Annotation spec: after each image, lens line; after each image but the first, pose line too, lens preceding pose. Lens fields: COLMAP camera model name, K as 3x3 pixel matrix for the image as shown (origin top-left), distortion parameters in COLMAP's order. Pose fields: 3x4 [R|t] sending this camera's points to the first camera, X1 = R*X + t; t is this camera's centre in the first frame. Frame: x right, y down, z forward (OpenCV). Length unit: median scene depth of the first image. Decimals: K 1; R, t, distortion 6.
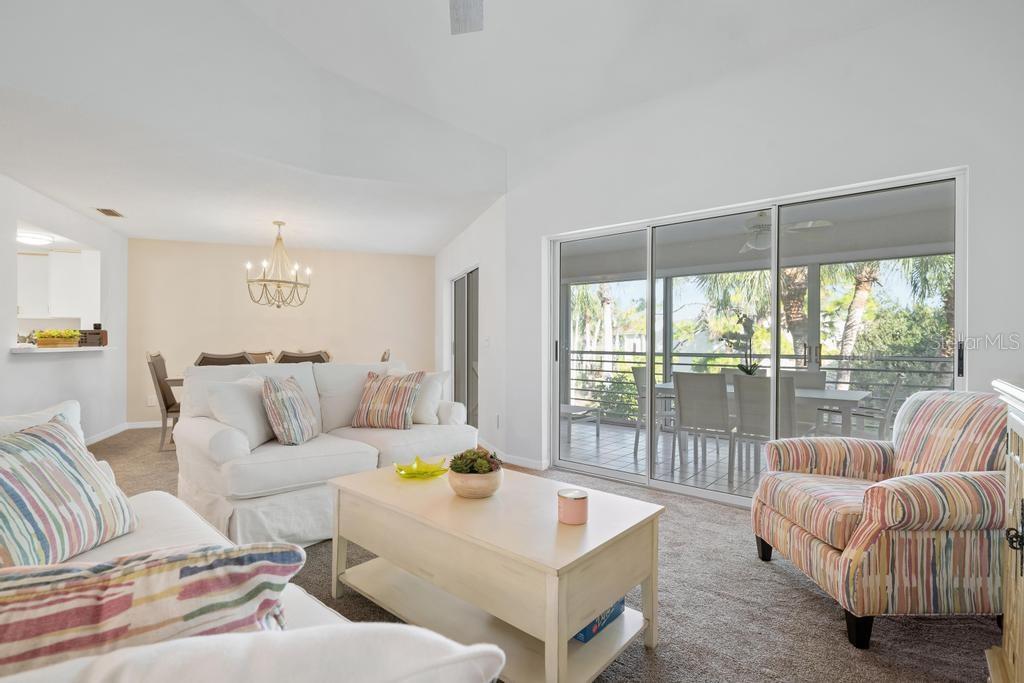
lens RADIAL K [[504.1, 0, 512.0], [0, 504.1, 341.5], [0, 0, 1]] dist [0.001375, 0.000322]
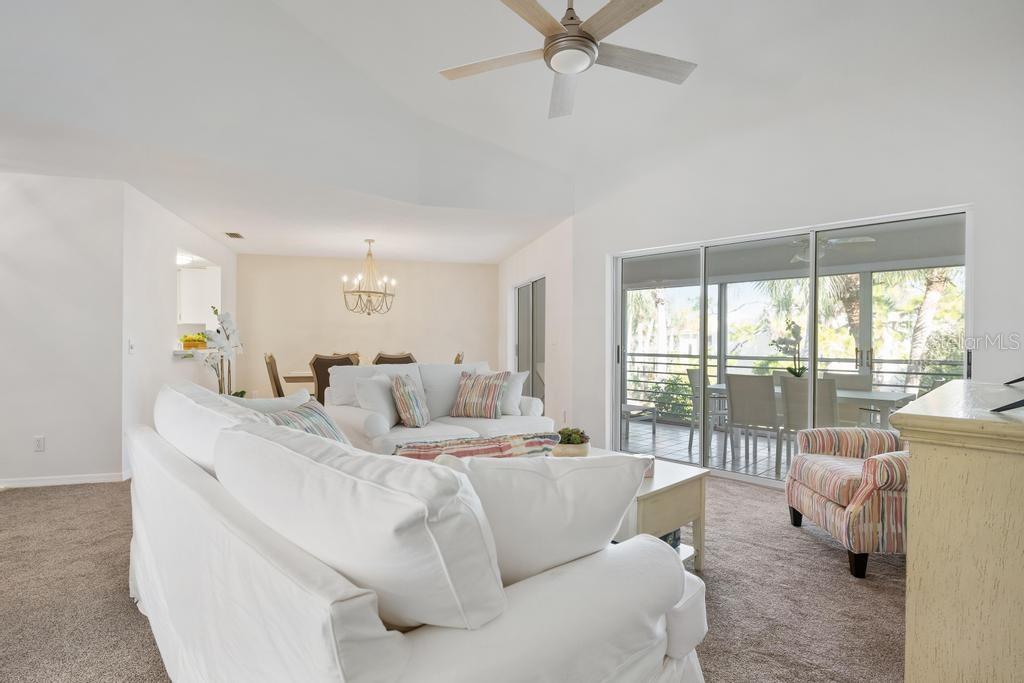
lens RADIAL K [[528.0, 0, 512.0], [0, 528.0, 341.5], [0, 0, 1]] dist [-0.000008, 0.000135]
pose [[0.996201, 0.002324, -0.087054, -0.041876], [-0.002321, 0.999997, 0.000142, -0.008786], [0.087054, 0.000061, 0.996204, -0.180993]]
